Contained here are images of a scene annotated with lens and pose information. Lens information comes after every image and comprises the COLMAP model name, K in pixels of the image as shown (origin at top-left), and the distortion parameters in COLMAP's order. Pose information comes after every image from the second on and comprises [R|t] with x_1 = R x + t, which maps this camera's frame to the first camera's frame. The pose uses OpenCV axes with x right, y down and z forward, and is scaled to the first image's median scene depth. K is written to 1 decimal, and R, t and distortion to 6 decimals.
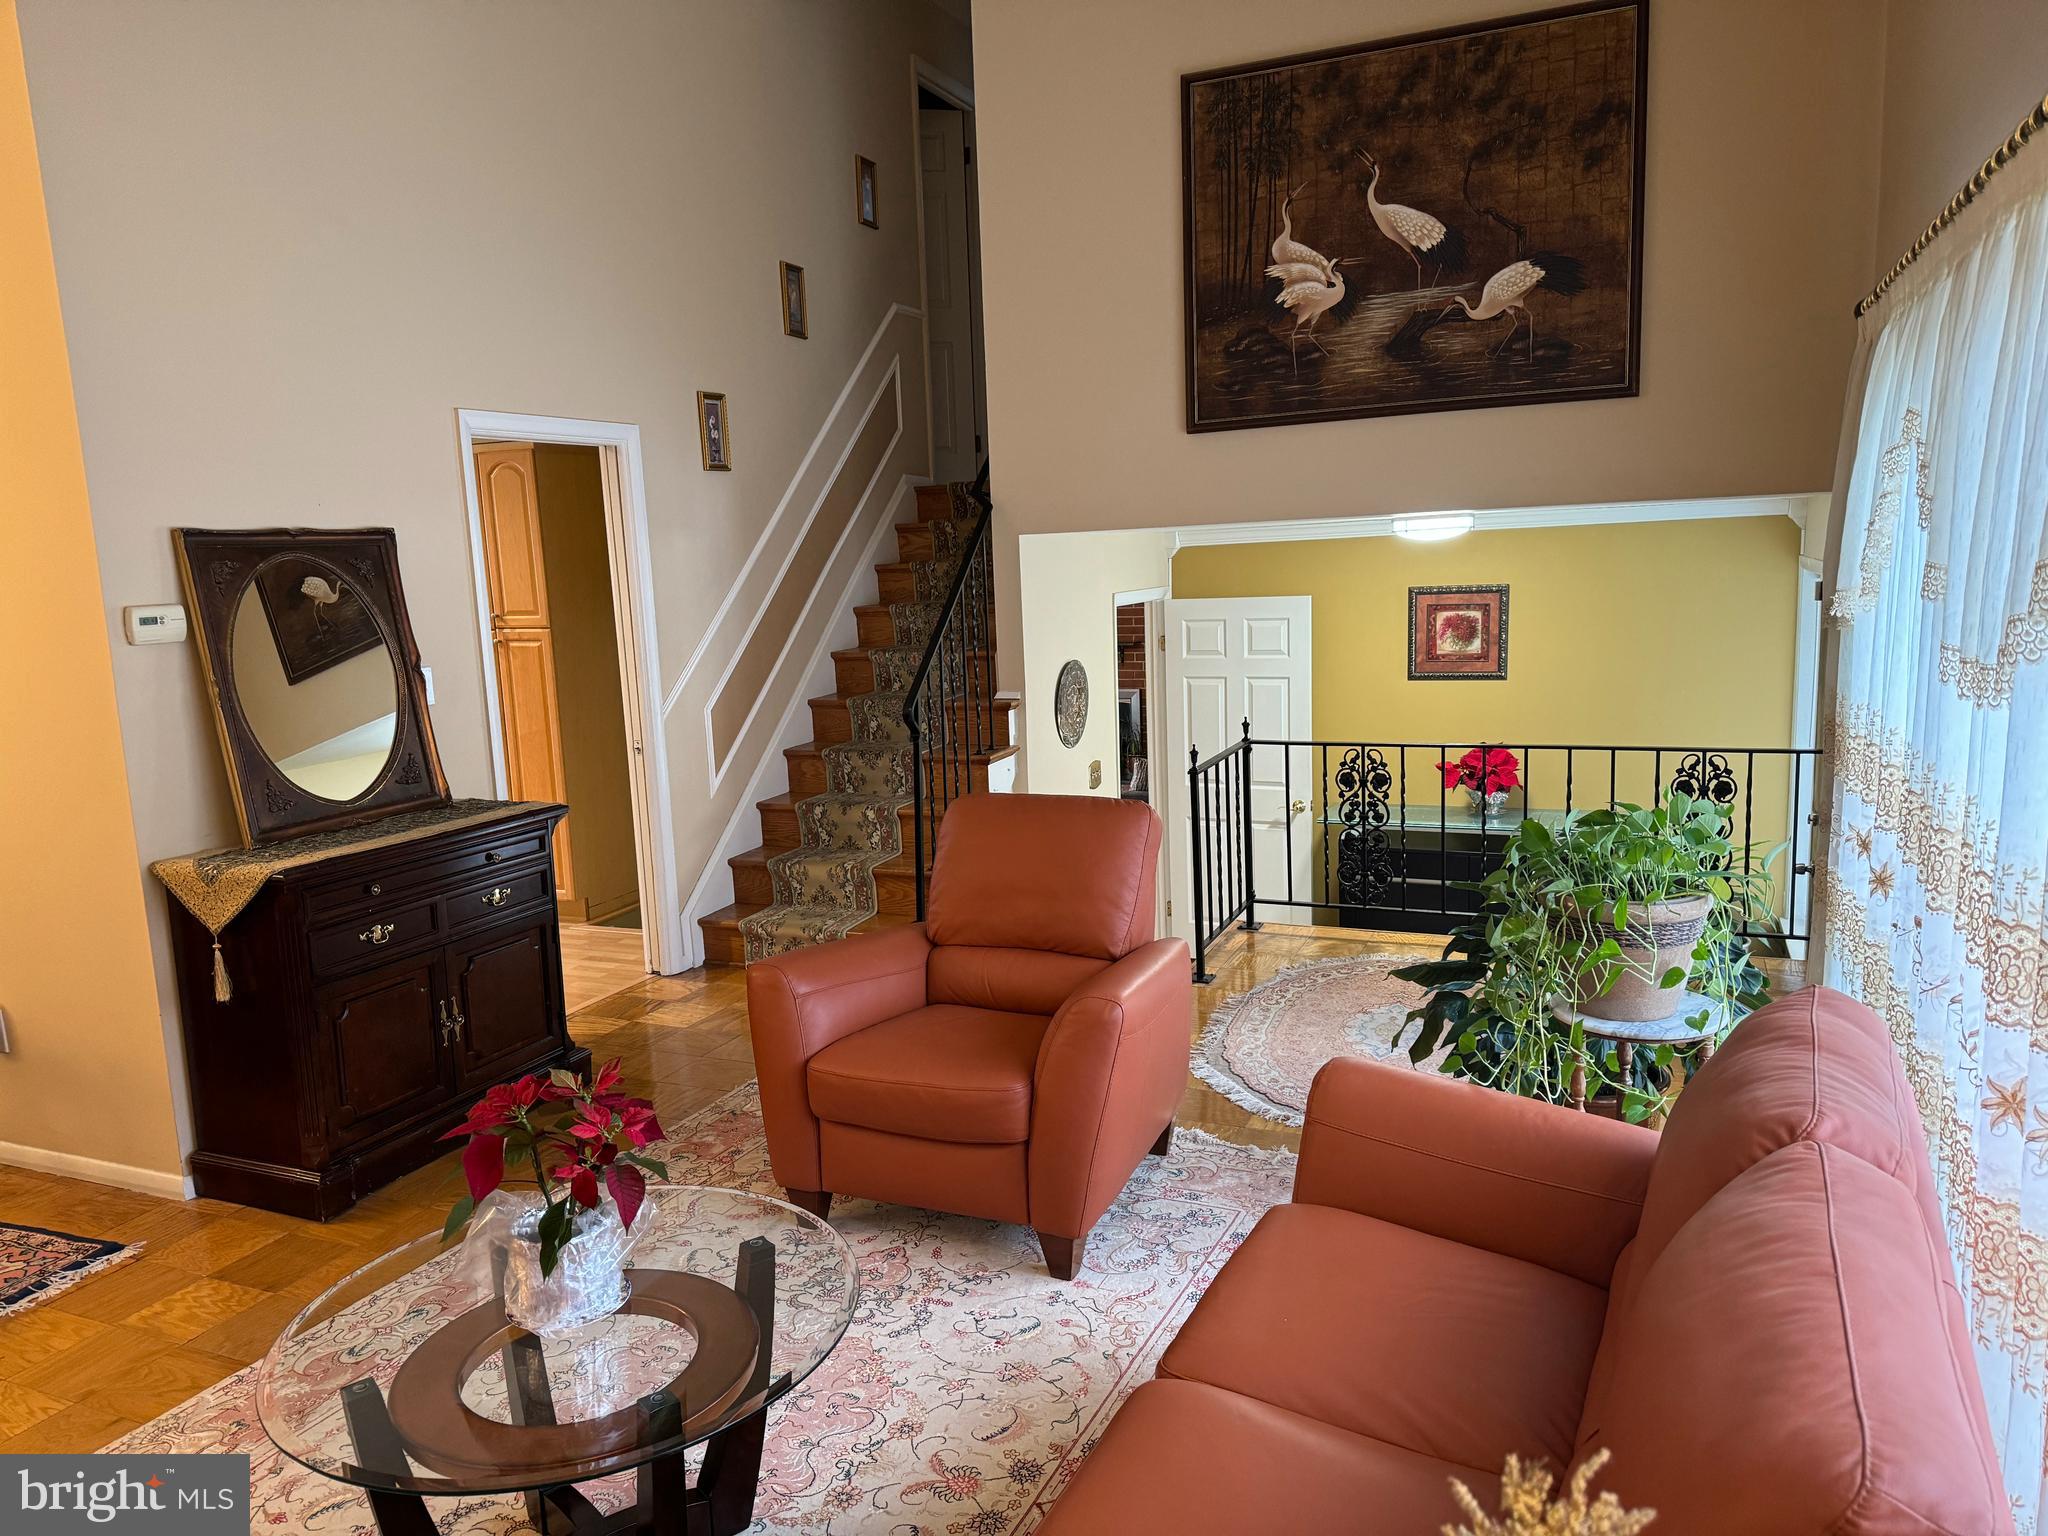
lens RADIAL K [[1448.8, 0, 1031.3], [0, 1448.8, 781.2], [0, 0, 1]] dist [0.133790, -0.210419]
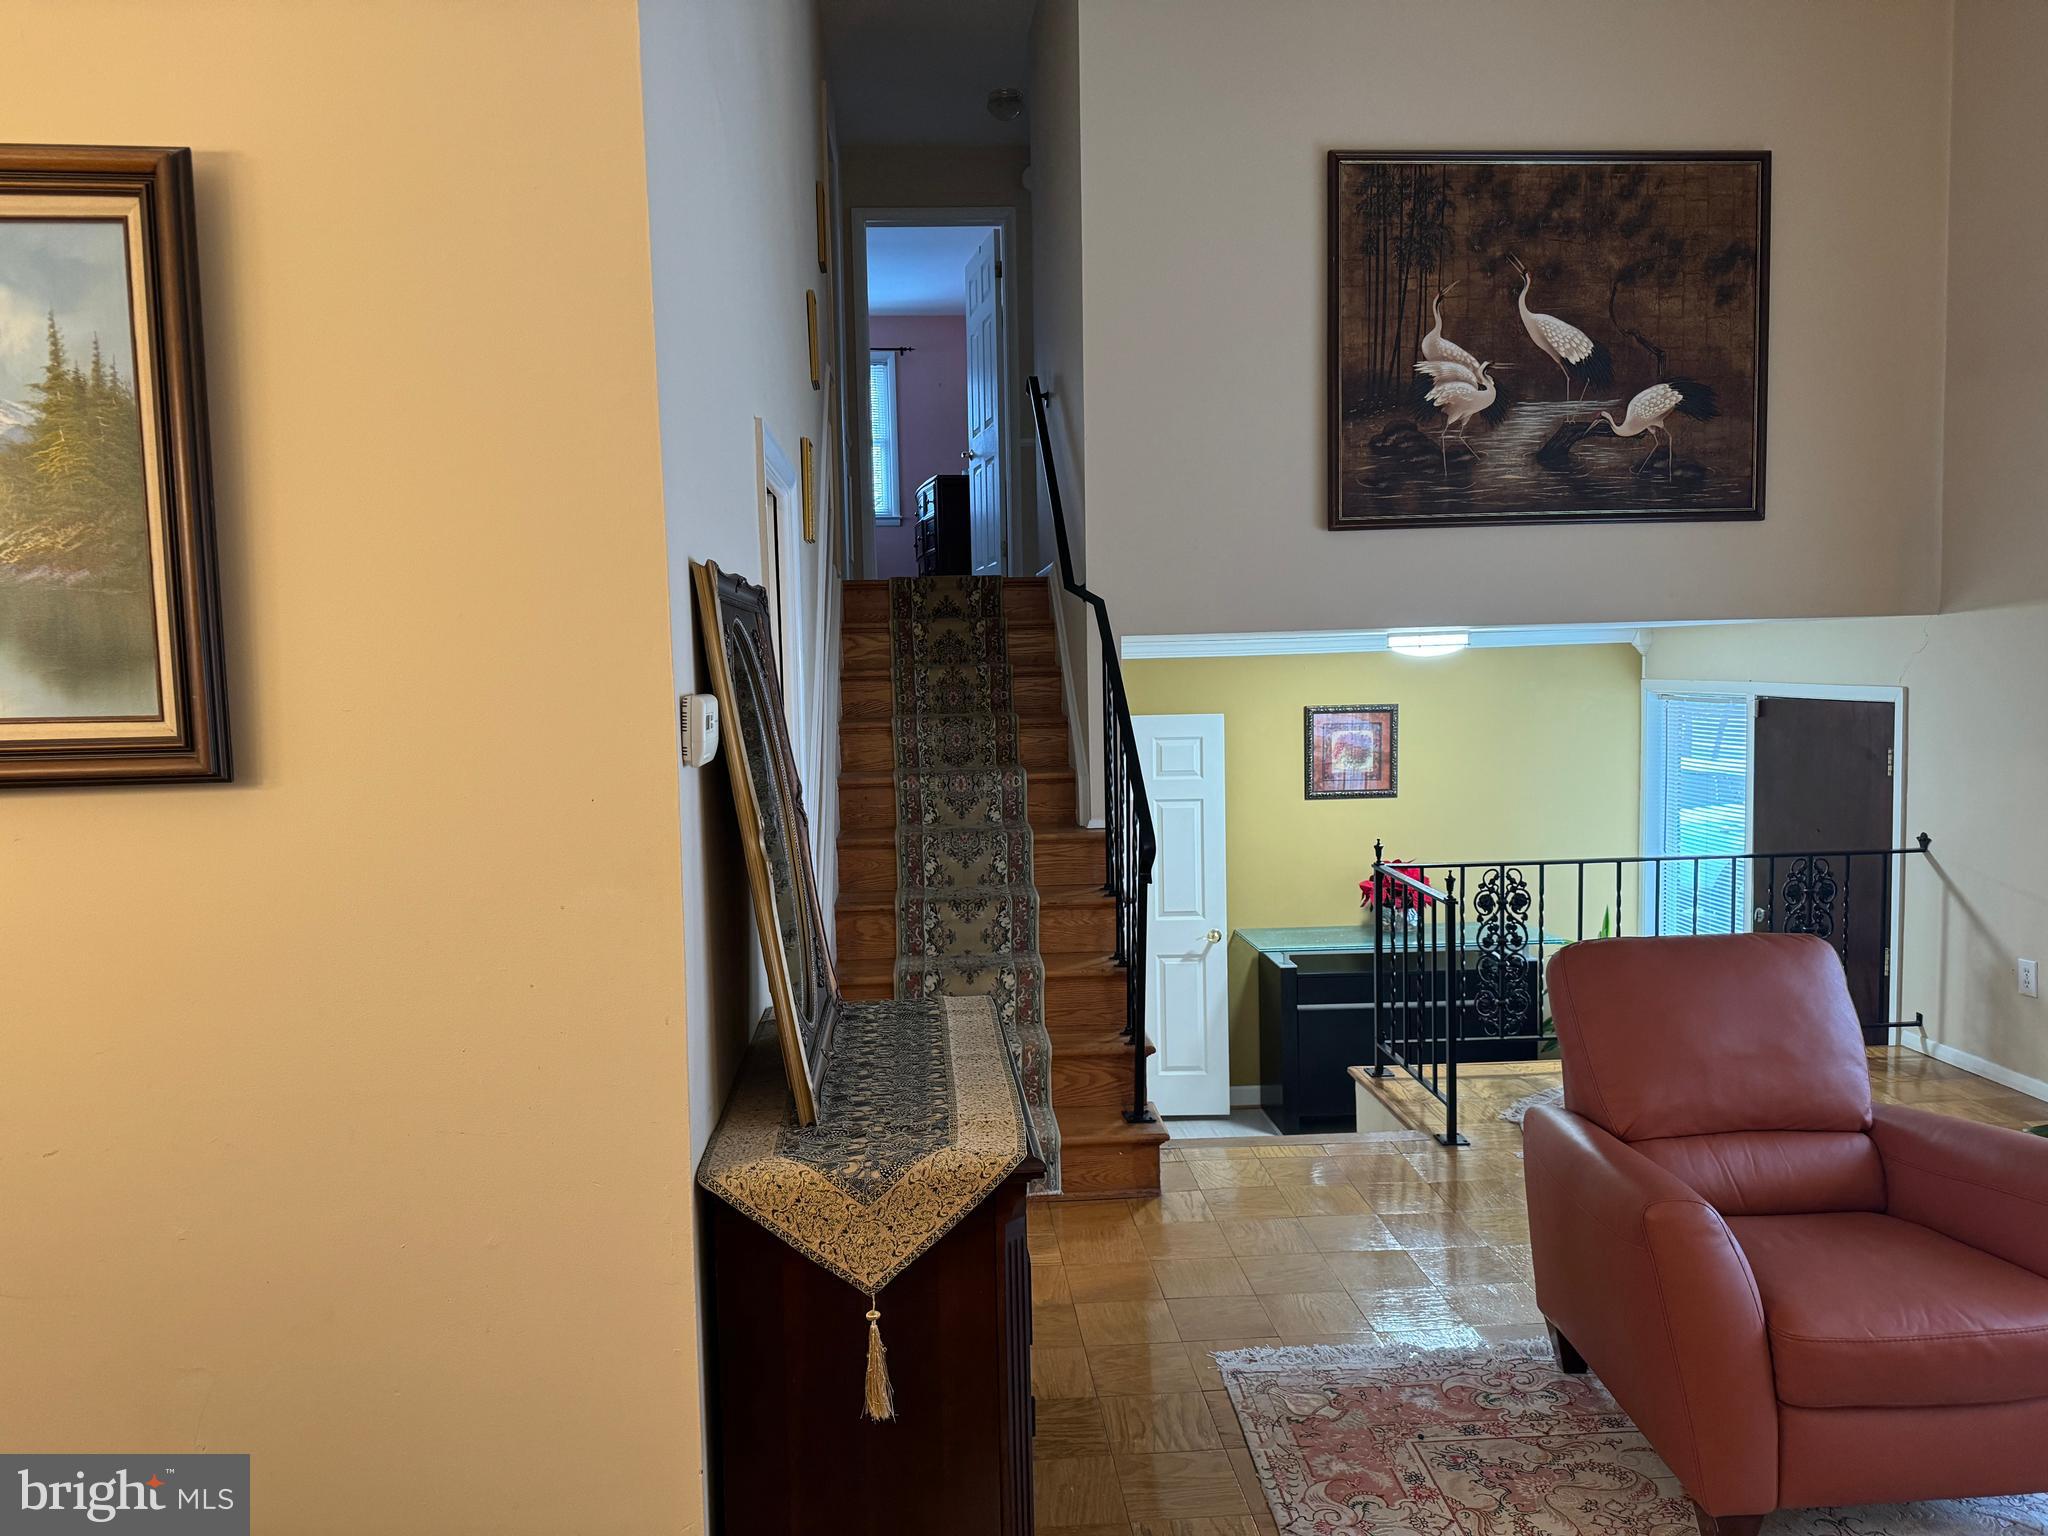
lens RADIAL K [[1431.1, 0, 1024.0], [0, 1431.1, 768.0], [0, 0, 1]] dist [0.164286, -0.252967]
pose [[0.877301, -0.012751, 0.479771, -0.532420], [0.060849, 0.994535, -0.084836, -0.027933], [-0.476068, 0.103620, 0.873282, 0.343132]]
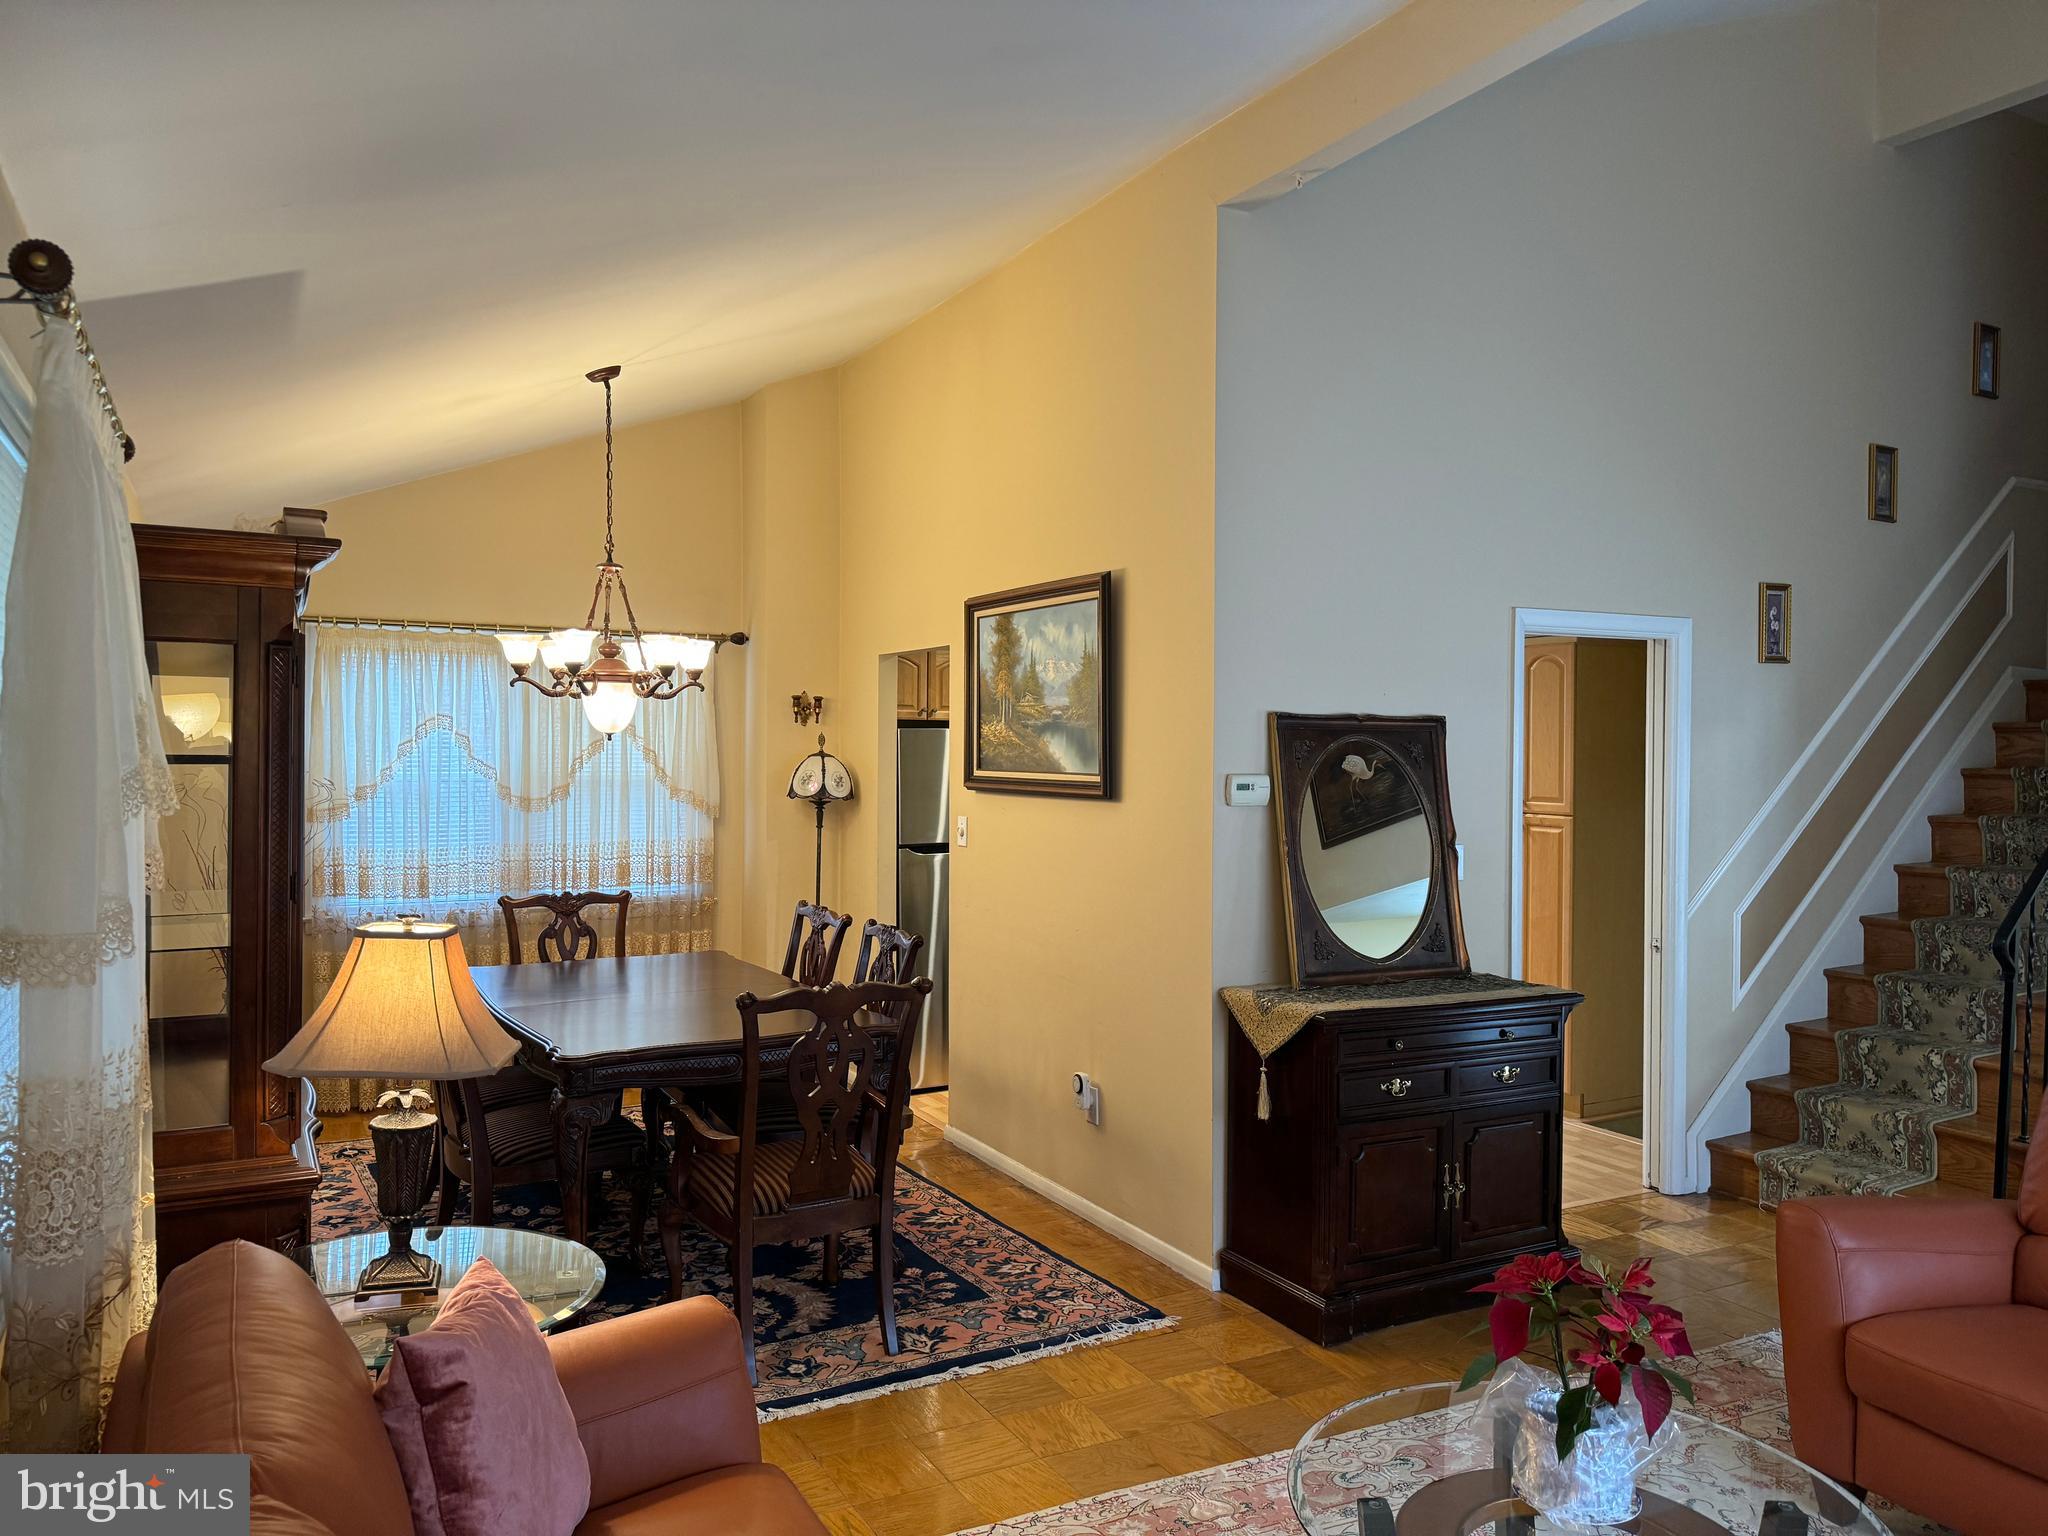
lens RADIAL K [[1469.7, 0, 988.7], [0, 1469.7, 759.9], [0, 0, 1]] dist [0.037644, -0.039822]
pose [[0.778849, 0.050199, -0.625199, -0.010233], [-0.135976, 0.986599, -0.090178, 0.004021], [0.612295, 0.155247, 0.775238, -0.039799]]
